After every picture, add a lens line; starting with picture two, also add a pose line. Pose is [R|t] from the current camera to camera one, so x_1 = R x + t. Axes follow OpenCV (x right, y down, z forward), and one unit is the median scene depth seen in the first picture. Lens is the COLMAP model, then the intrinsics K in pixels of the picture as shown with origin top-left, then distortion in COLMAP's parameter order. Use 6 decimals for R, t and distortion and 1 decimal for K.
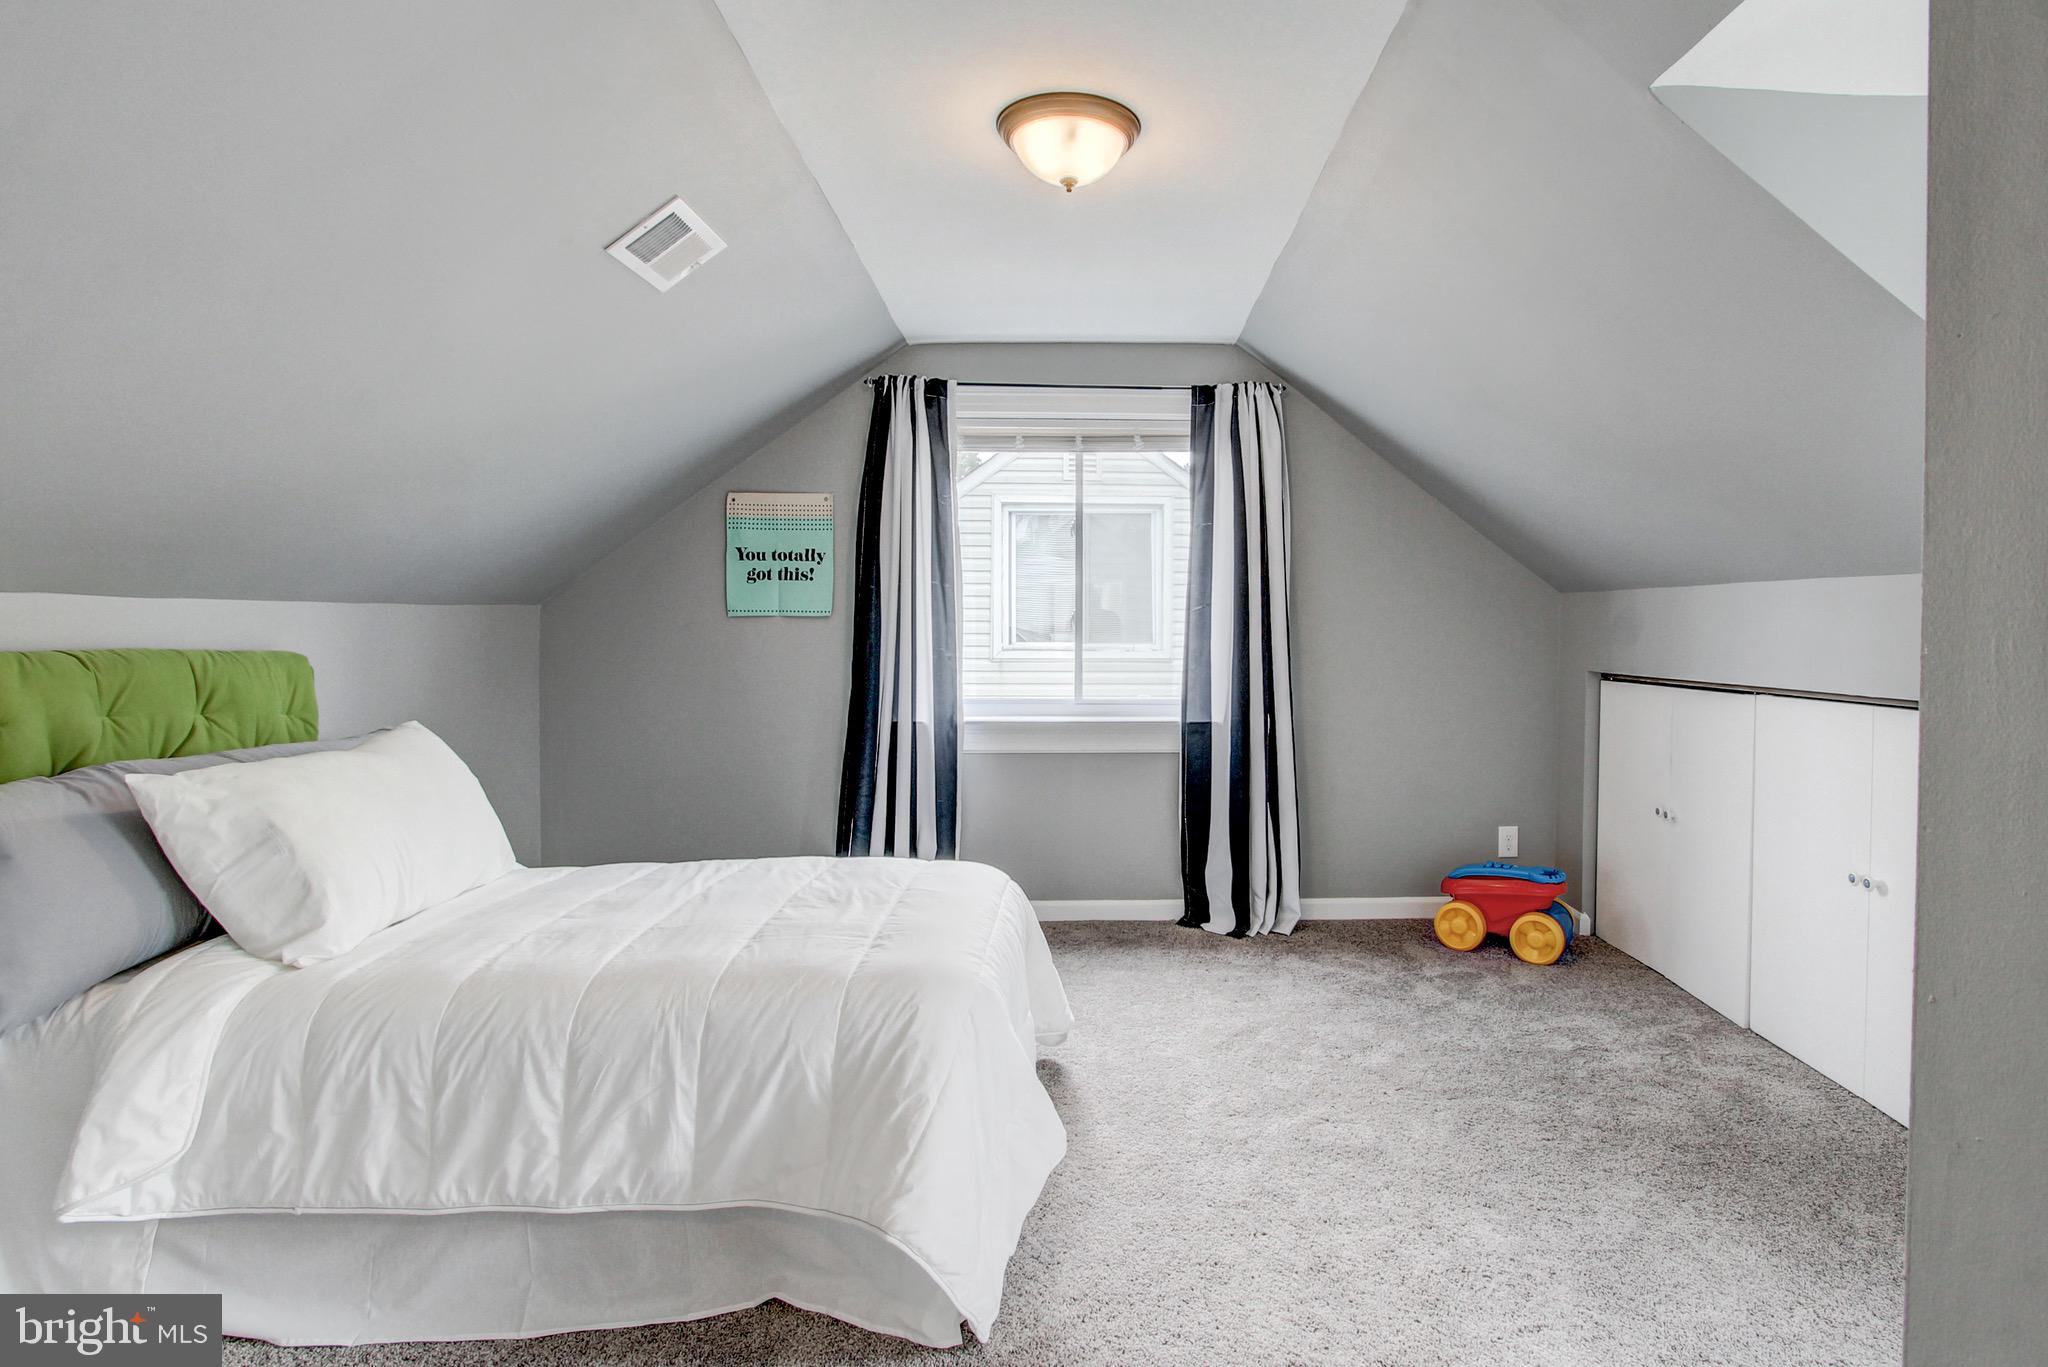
lens RADIAL K [[1004.2, 0, 1040.9], [0, 1004.2, 700.1], [0, 0, 1]] dist [-0.015932, 0.000529]
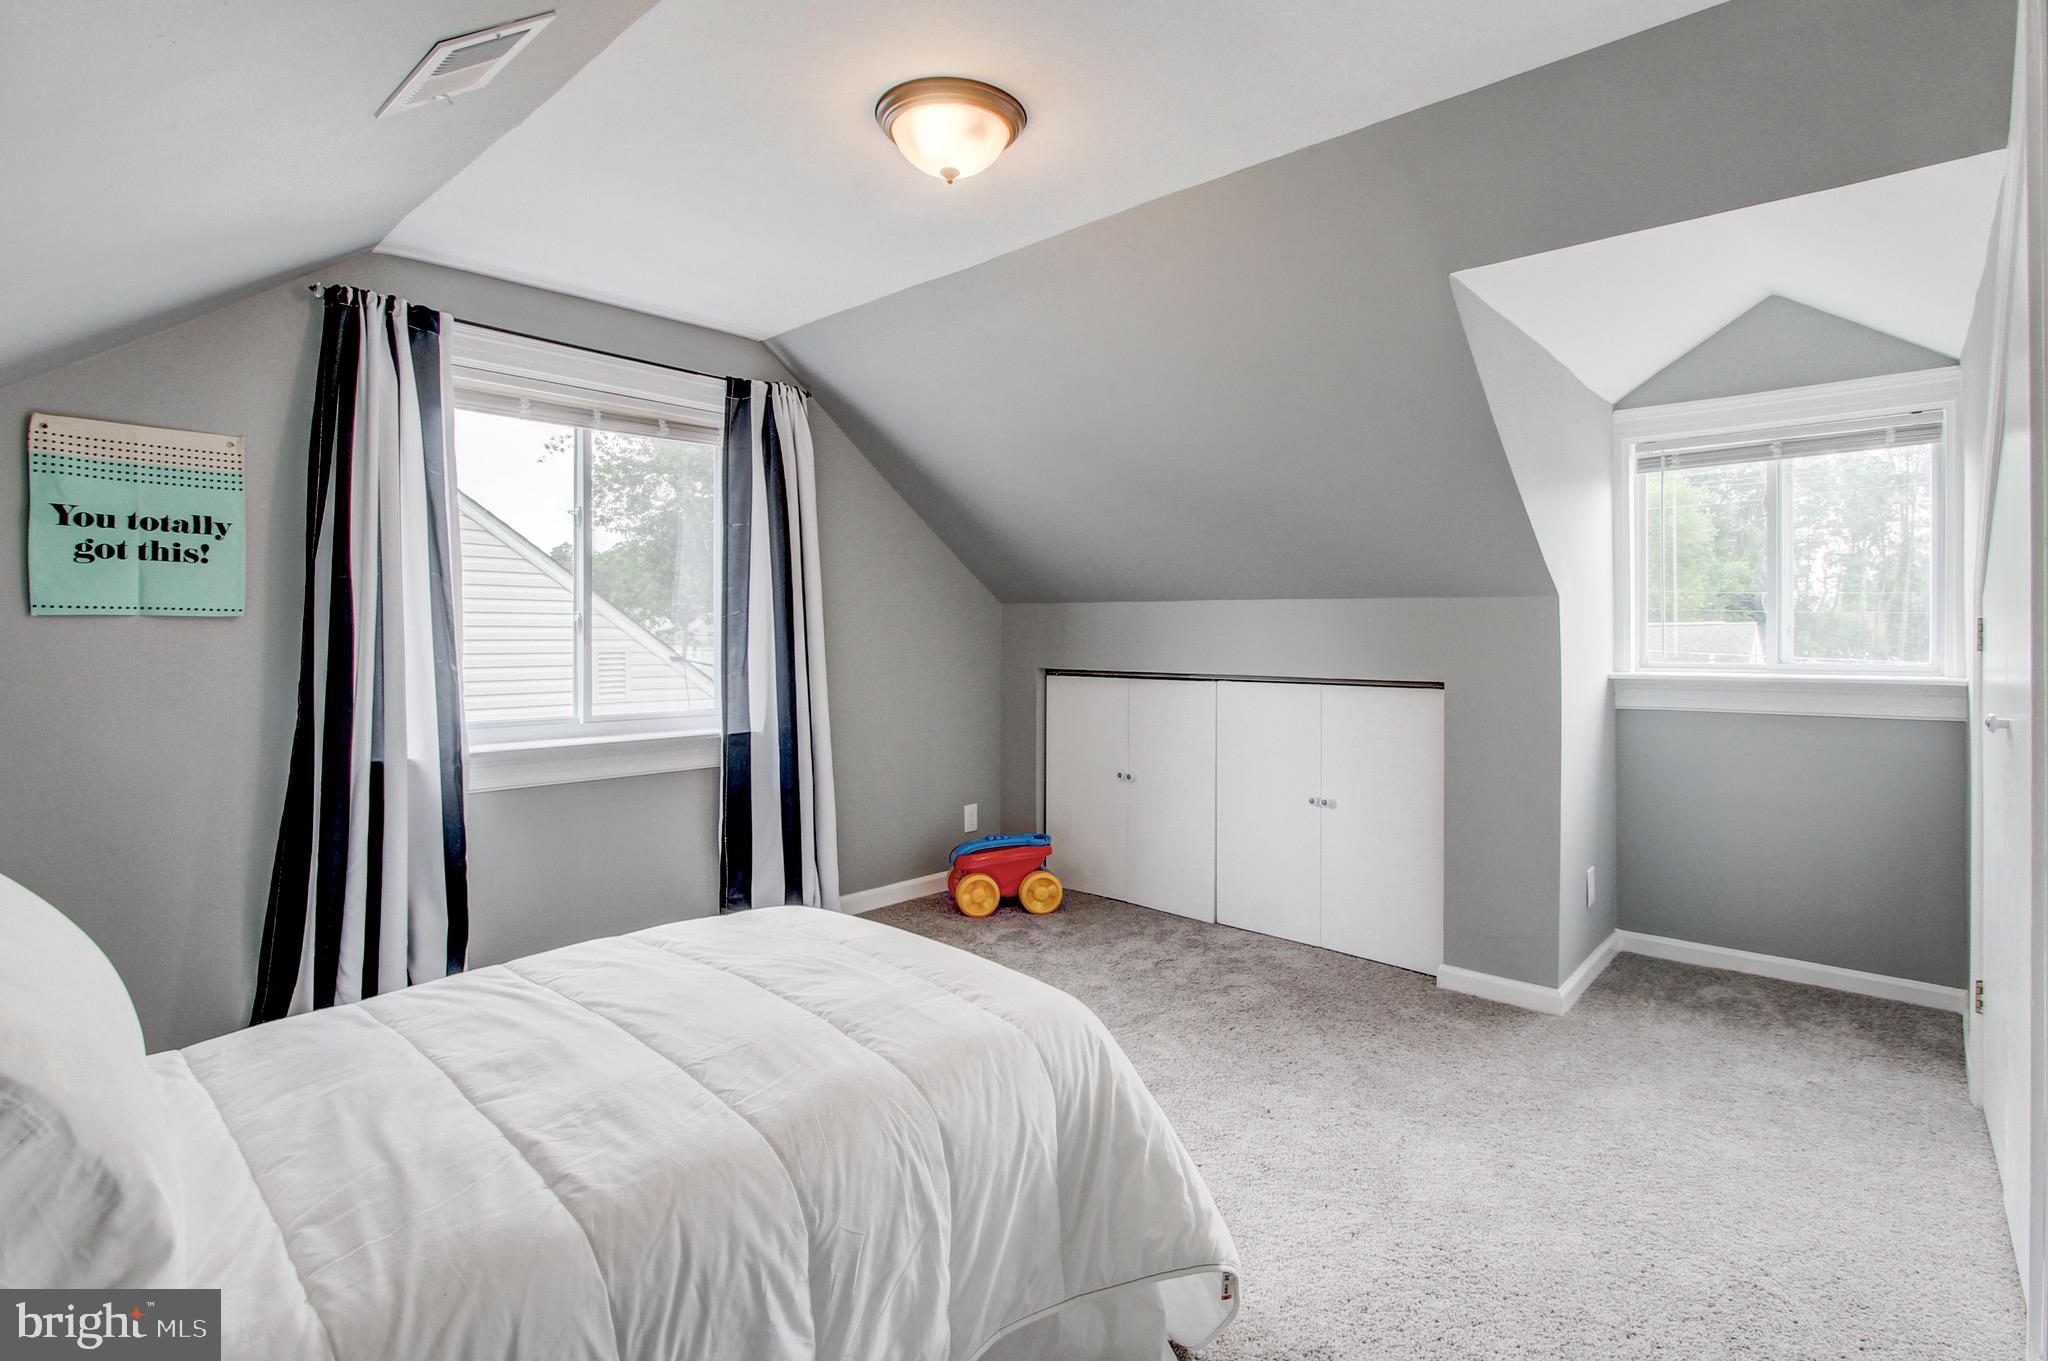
lens RADIAL K [[998.6, 0, 1024.0], [0, 998.6, 680.5], [0, 0, 1]] dist [-0.015526, 0.000549]
pose [[0.691132, -0.033784, 0.721938, -0.342604], [0.051653, 0.998661, -0.002715, -0.011908], [-0.720880, 0.039167, 0.691952, 0.163139]]
